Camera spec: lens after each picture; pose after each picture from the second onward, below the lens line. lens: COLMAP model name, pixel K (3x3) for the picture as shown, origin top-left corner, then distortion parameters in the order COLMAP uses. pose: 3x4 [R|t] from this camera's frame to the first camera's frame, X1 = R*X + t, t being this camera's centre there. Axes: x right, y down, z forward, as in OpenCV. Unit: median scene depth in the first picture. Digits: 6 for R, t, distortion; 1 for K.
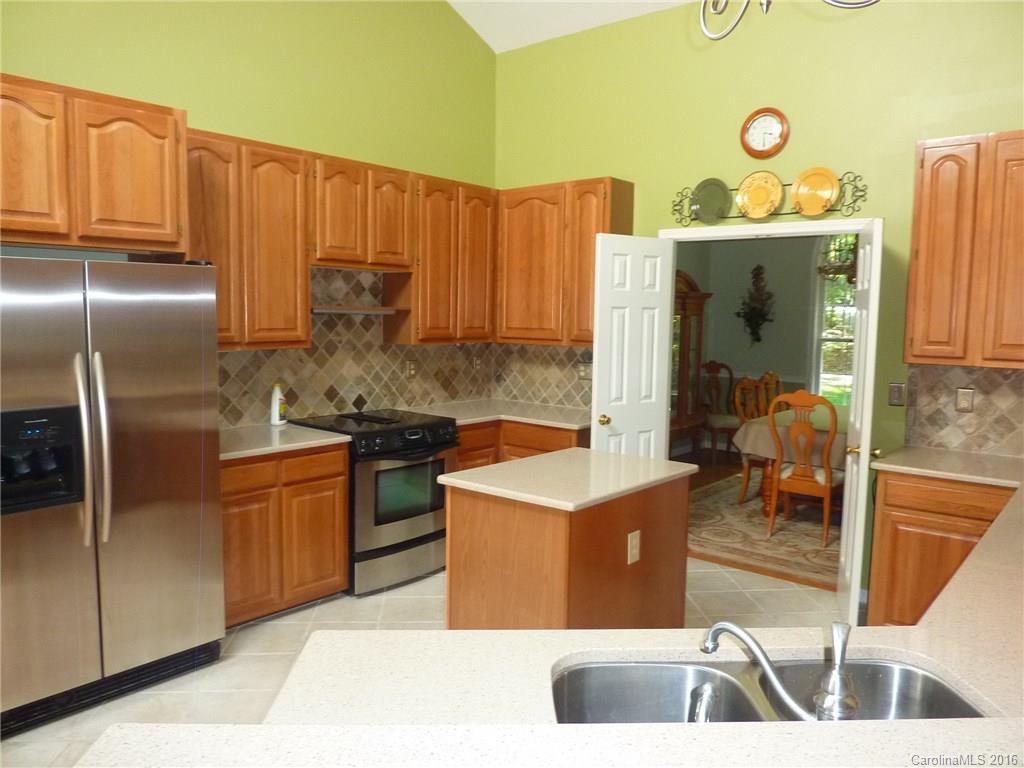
lens RADIAL K [[756.0, 0, 512.0], [0, 756.0, 384.0], [0, 0, 1]] dist [-0.035045, -0.000849]
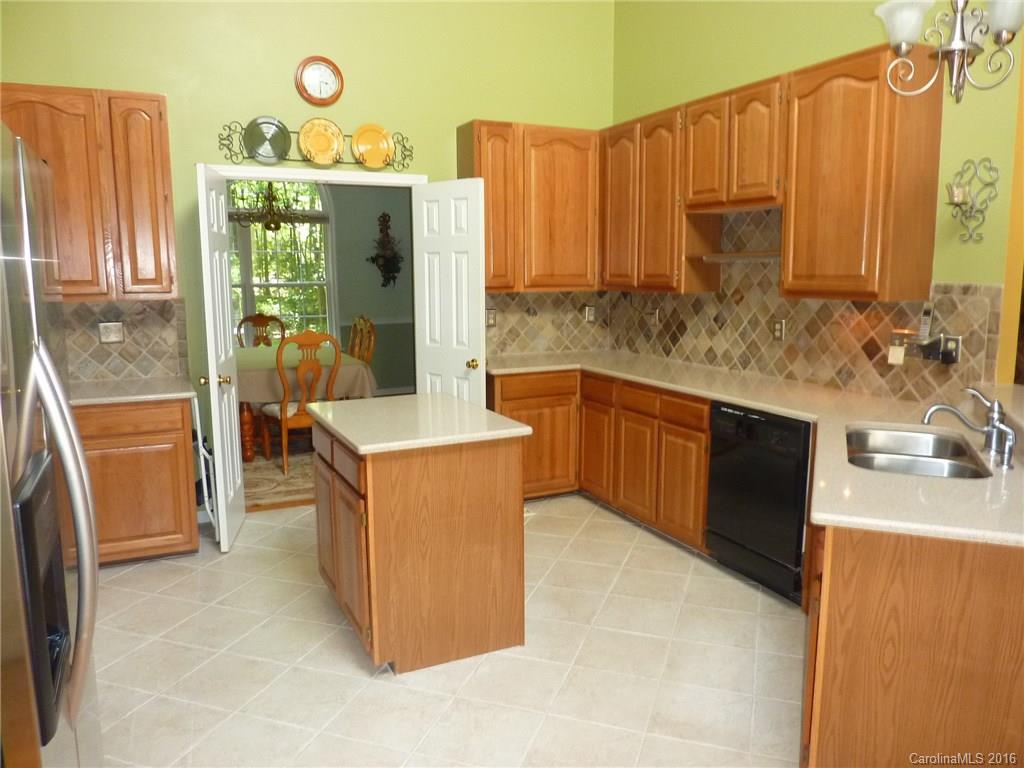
lens RADIAL K [[756.0, 0, 512.0], [0, 756.0, 384.0], [0, 0, 1]] dist [-0.035045, -0.000849]
pose [[0.409948, -0.157541, 0.898401, -0.545258], [0.097641, 0.986891, 0.128503, -0.029065], [-0.906868, 0.035041, 0.419956, 0.336848]]
